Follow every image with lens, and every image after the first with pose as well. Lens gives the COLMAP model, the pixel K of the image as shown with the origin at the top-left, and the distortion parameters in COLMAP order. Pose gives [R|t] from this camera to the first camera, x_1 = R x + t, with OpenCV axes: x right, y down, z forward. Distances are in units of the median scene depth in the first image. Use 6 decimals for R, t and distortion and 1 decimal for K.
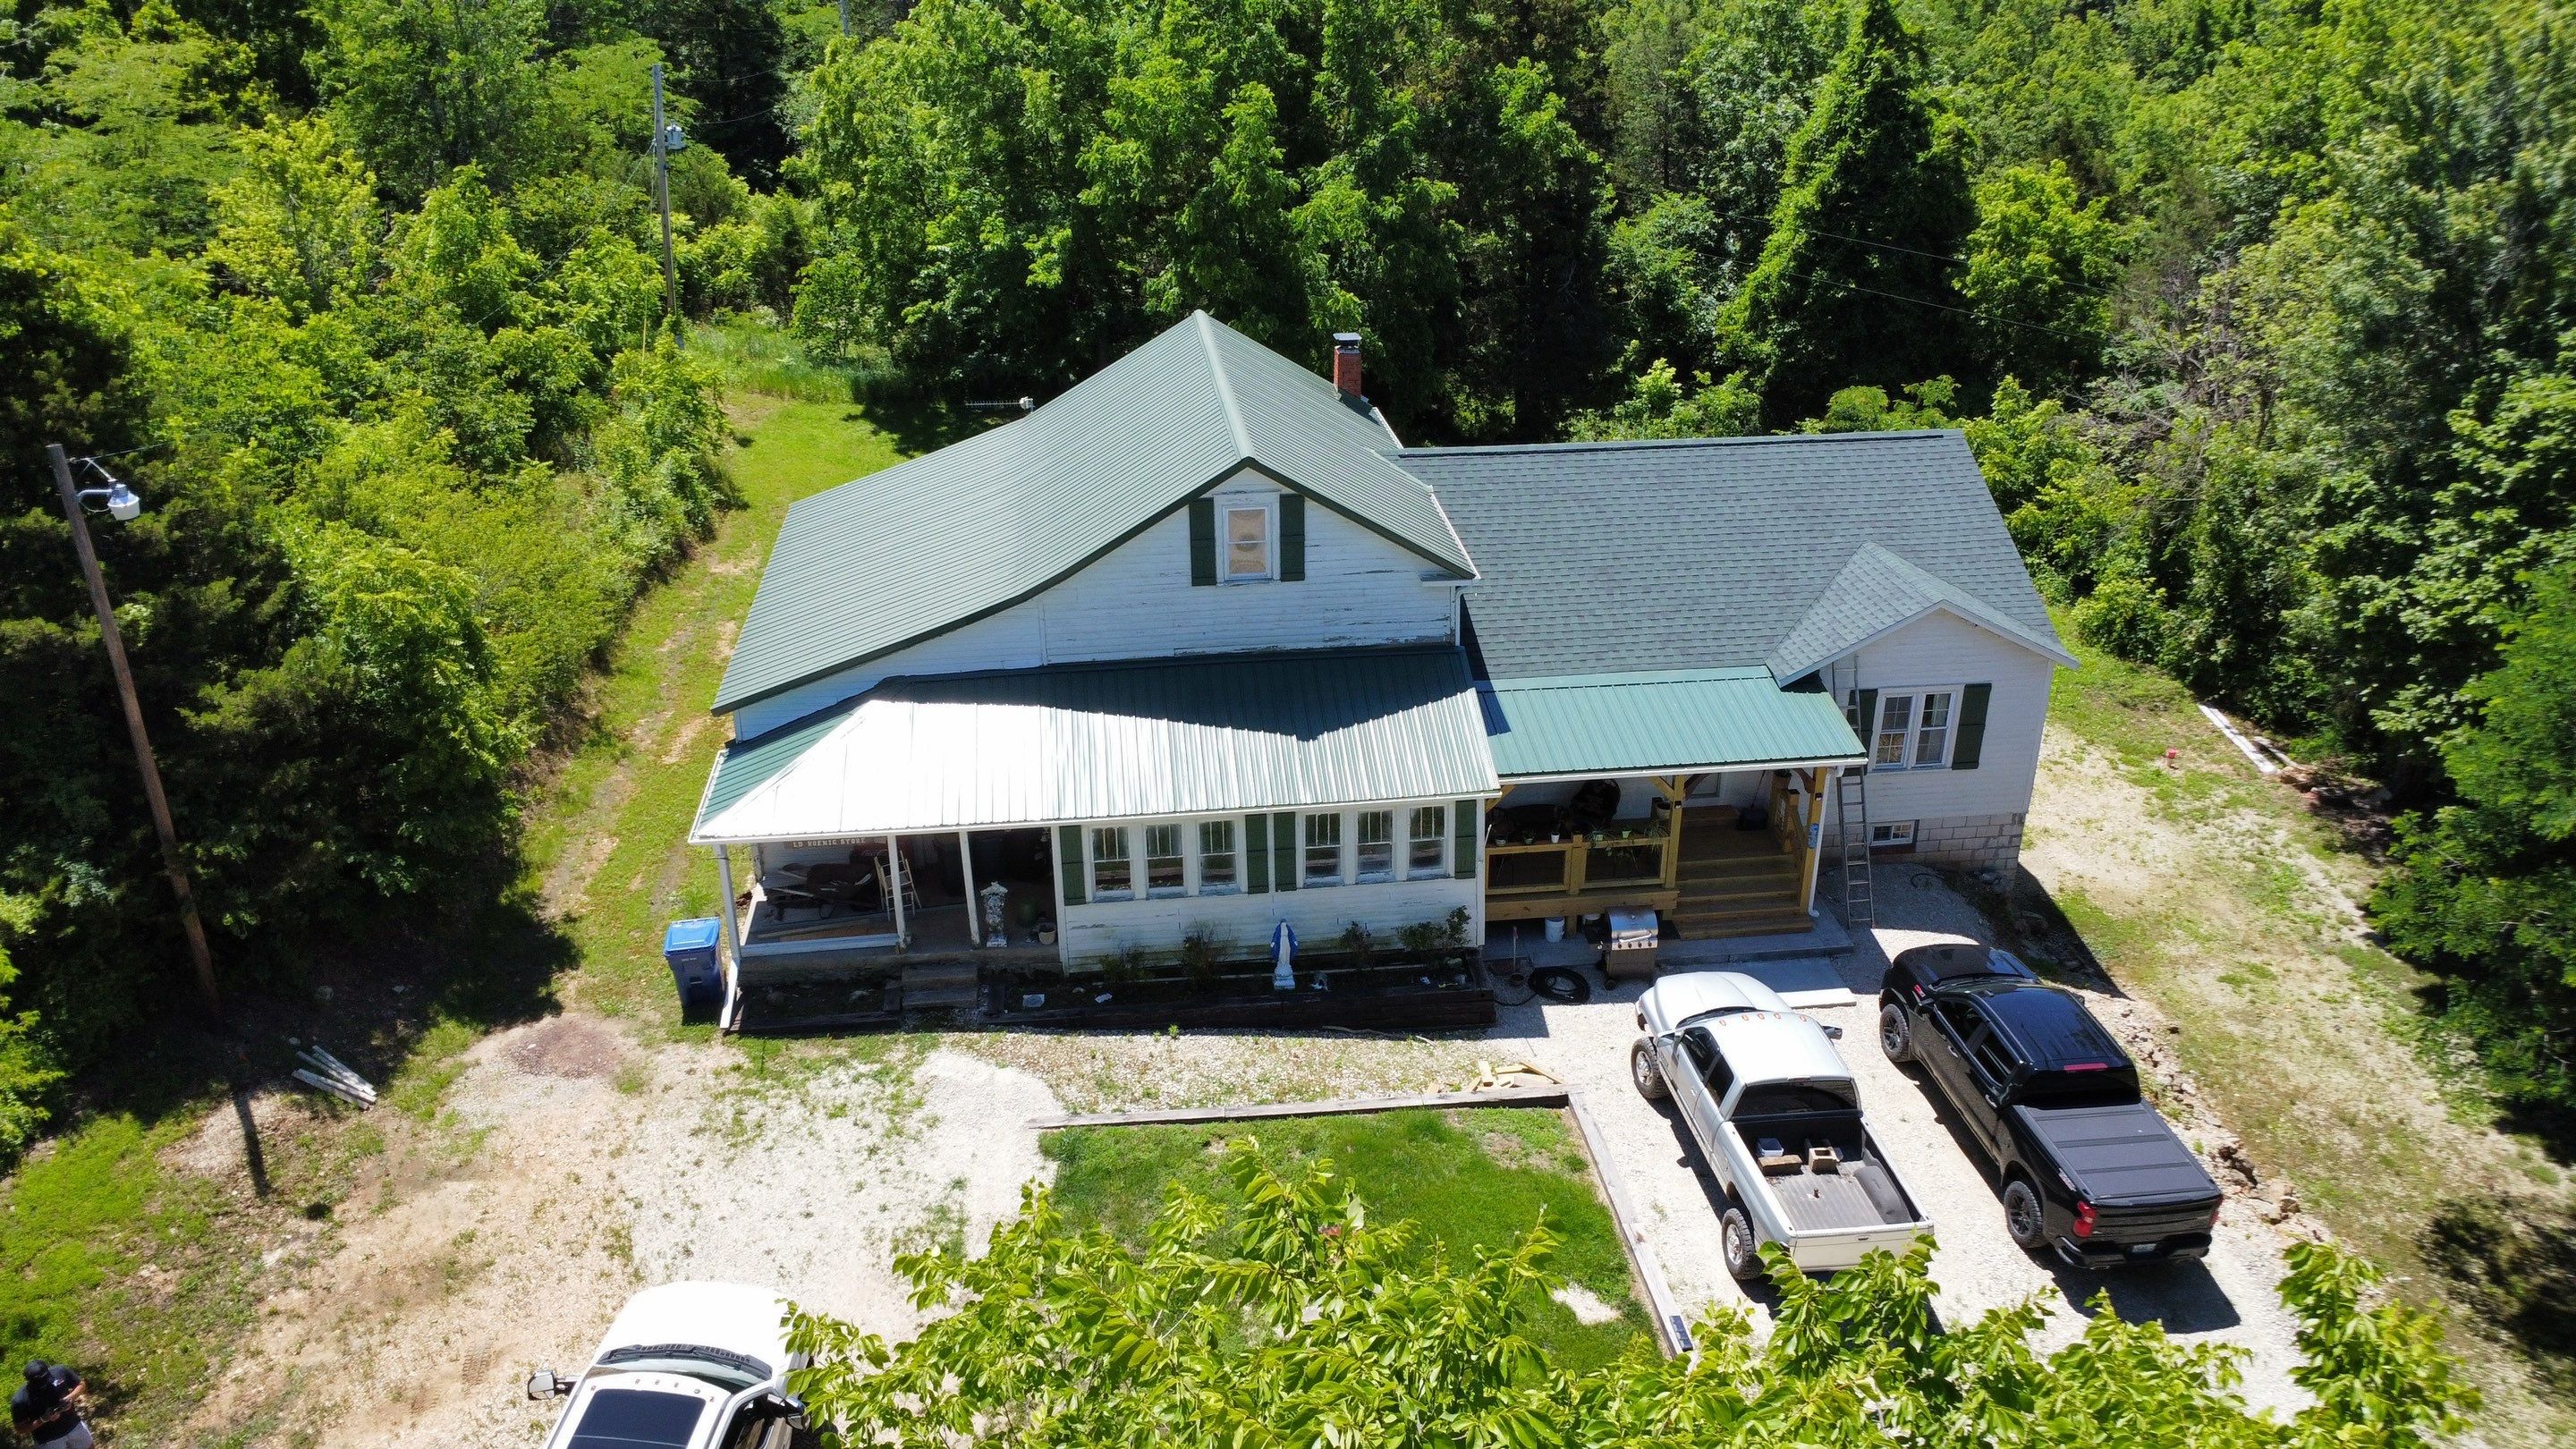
lens RADIAL K [[1883.5, 0, 1287.3], [0, 1883.5, 724.6], [0, 0, 1]] dist [-0.036496, 0.000214]
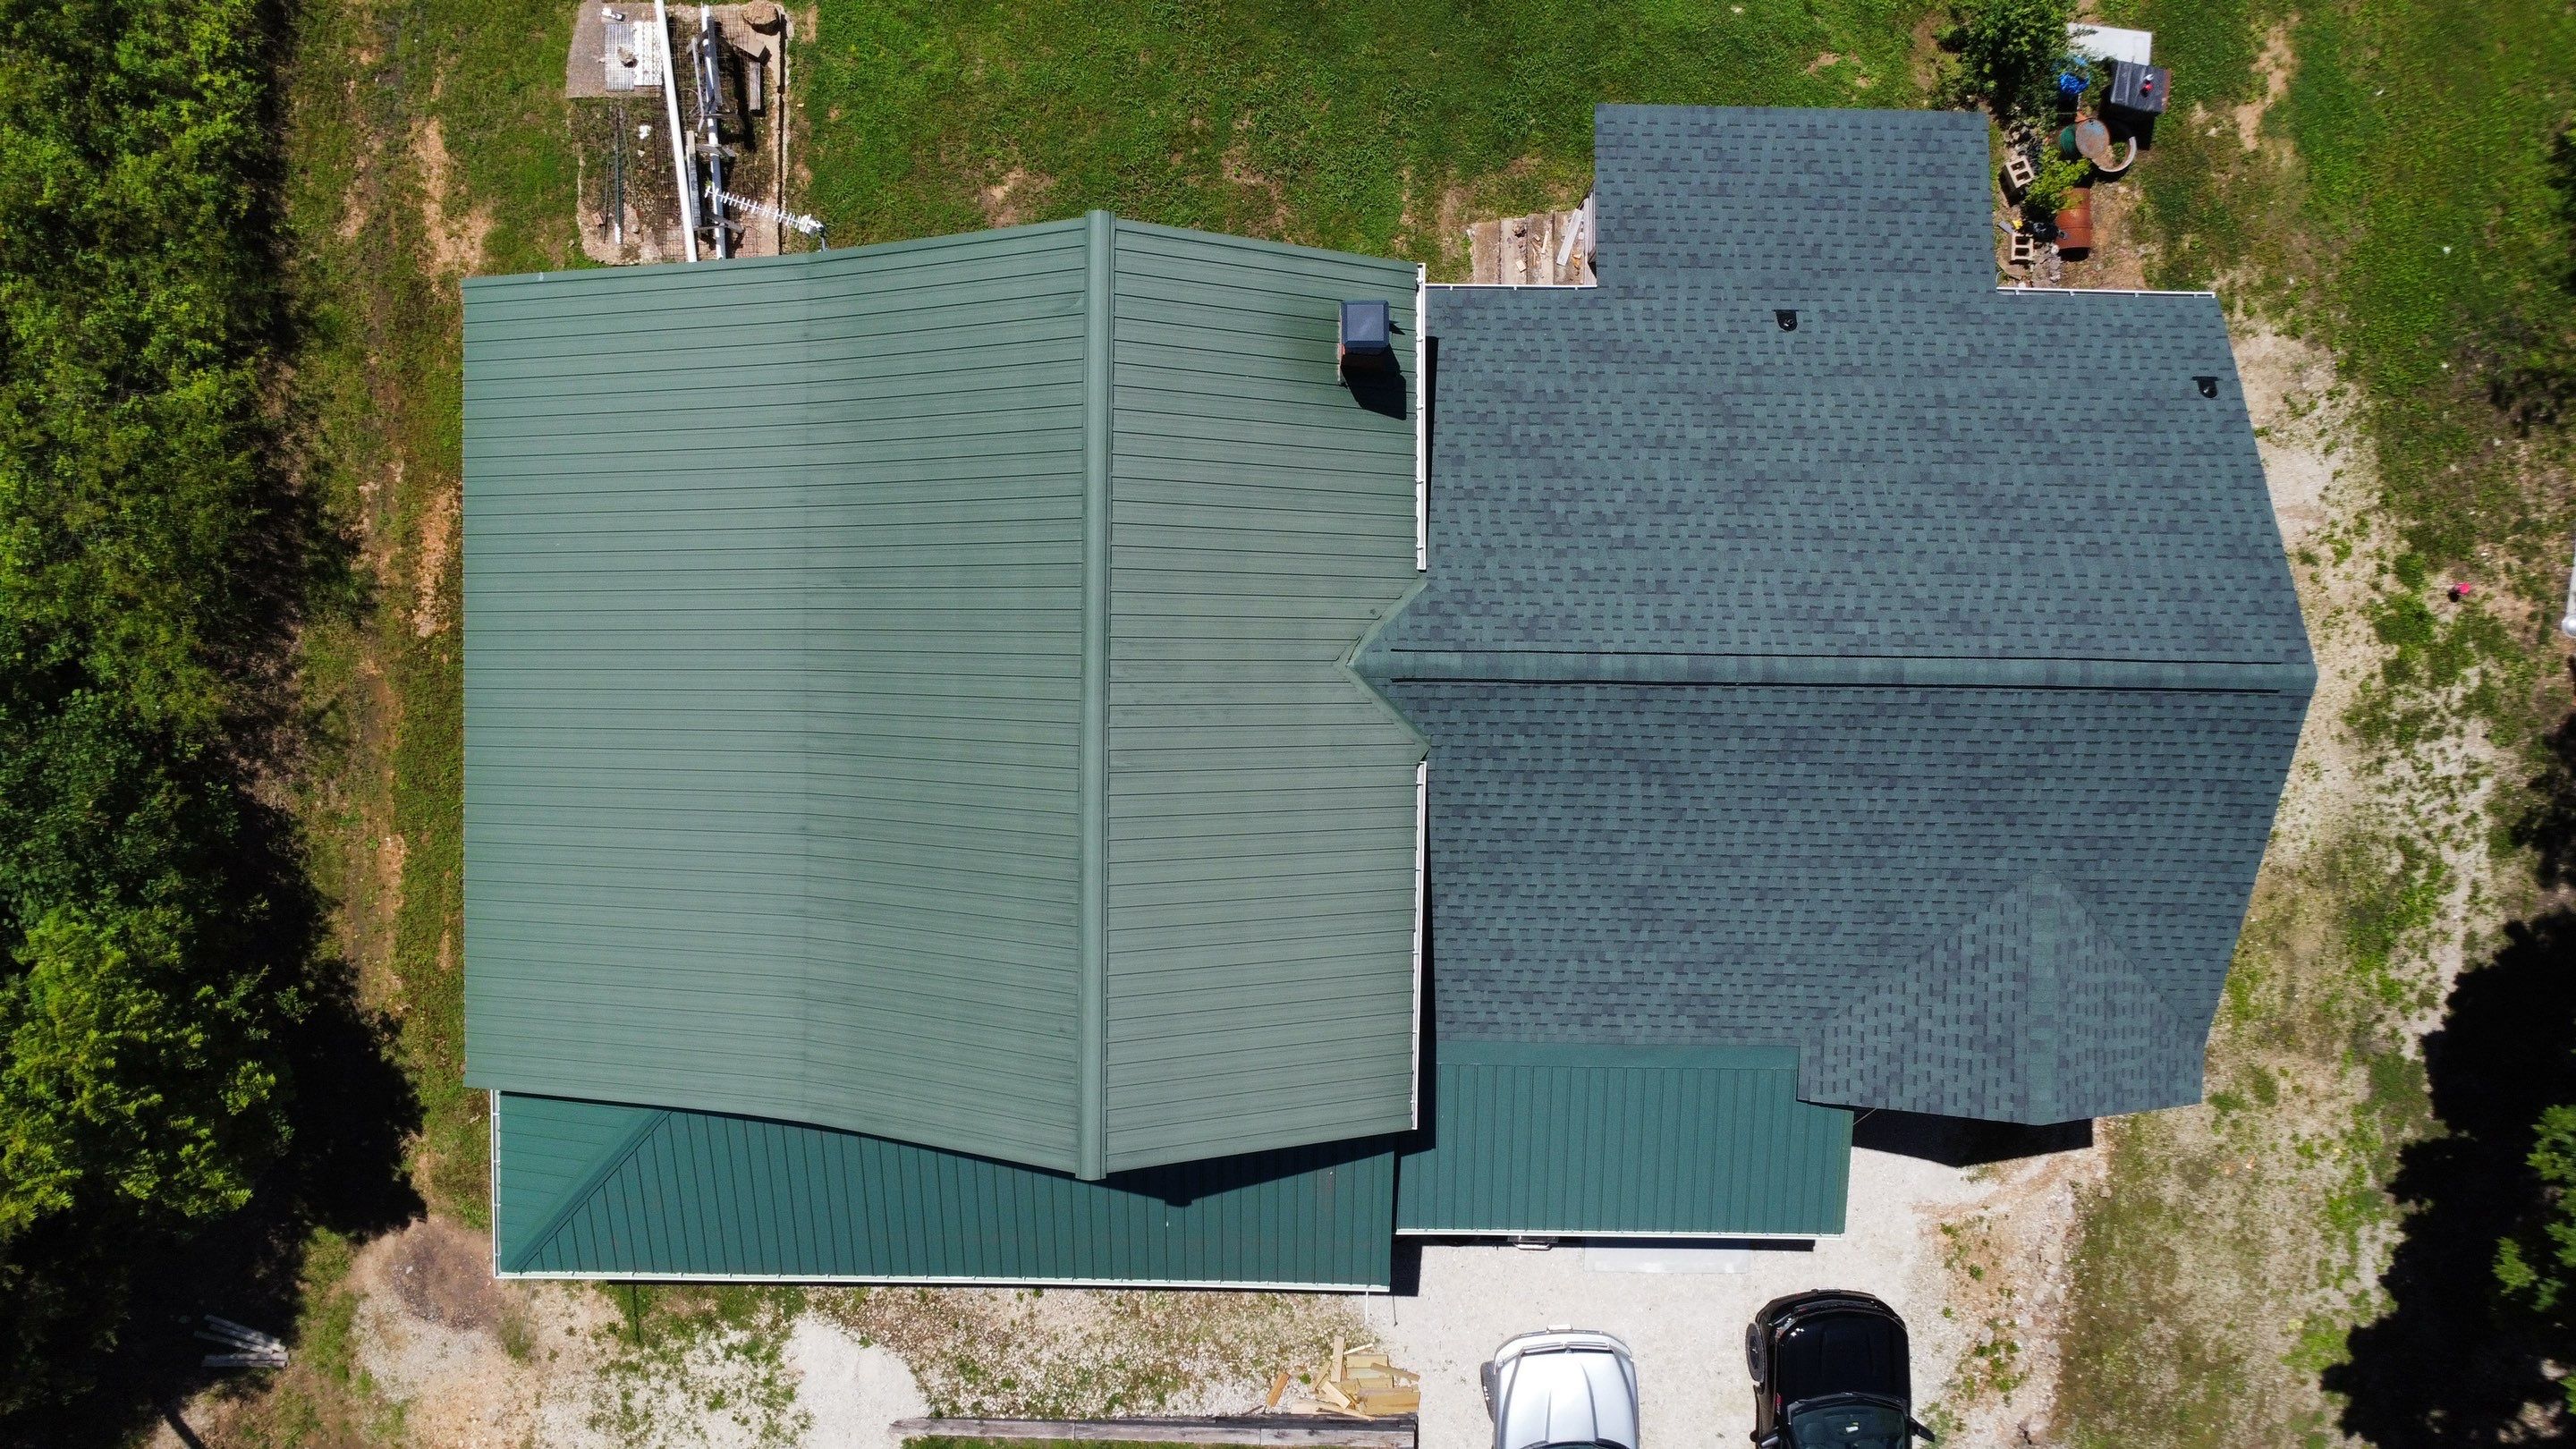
lens RADIAL K [[1883.5, 0, 1297.6], [0, 1883.5, 708.6], [0, 0, 1]] dist [-0.036496, 0.000214]
pose [[0.991548, 0.129462, 0.008436, 0.030394], [-0.060346, 0.402667, 0.913355, -0.935863], [0.114848, -0.906145, 0.407076, 0.943028]]
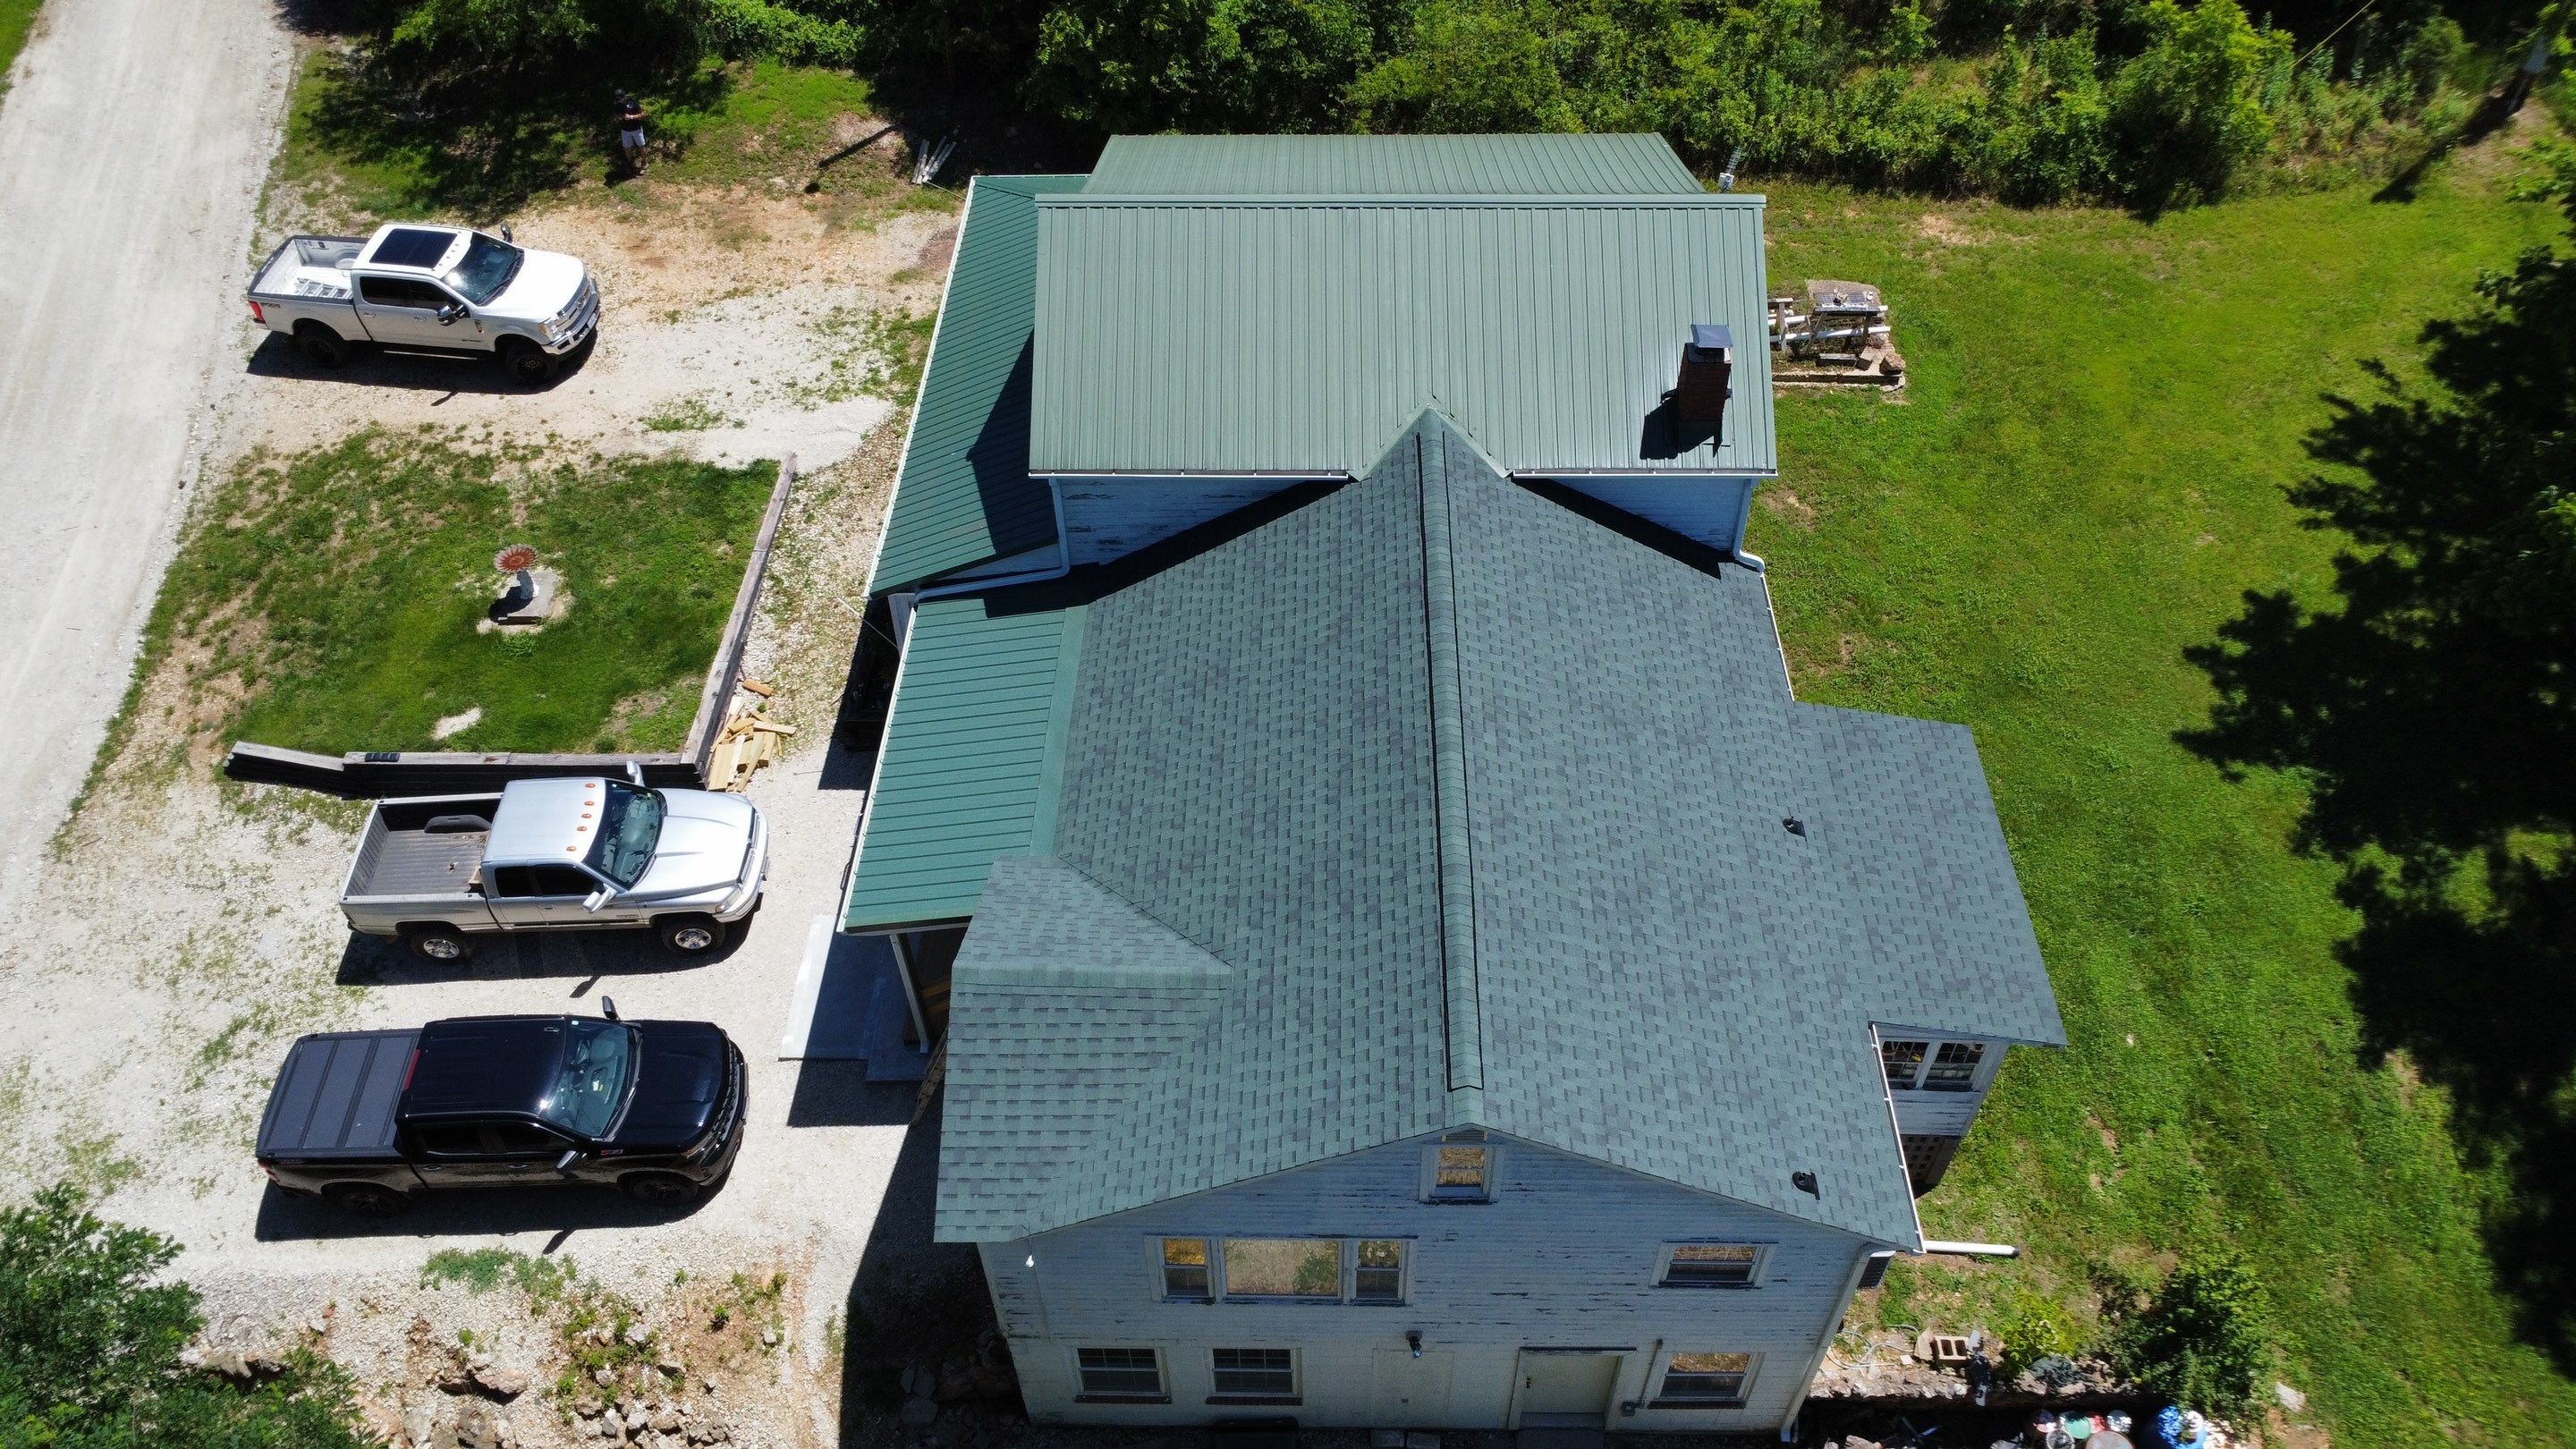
lens RADIAL K [[1883.5, 0, 1296.5], [0, 1883.5, 715.3], [0, 0, 1]] dist [-0.036496, 0.000214]
pose [[-0.132347, 0.716769, -0.684636, 0.859613], [-0.408958, 0.589695, 0.696429, -0.753646], [0.902905, 0.372158, 0.215084, 1.084287]]
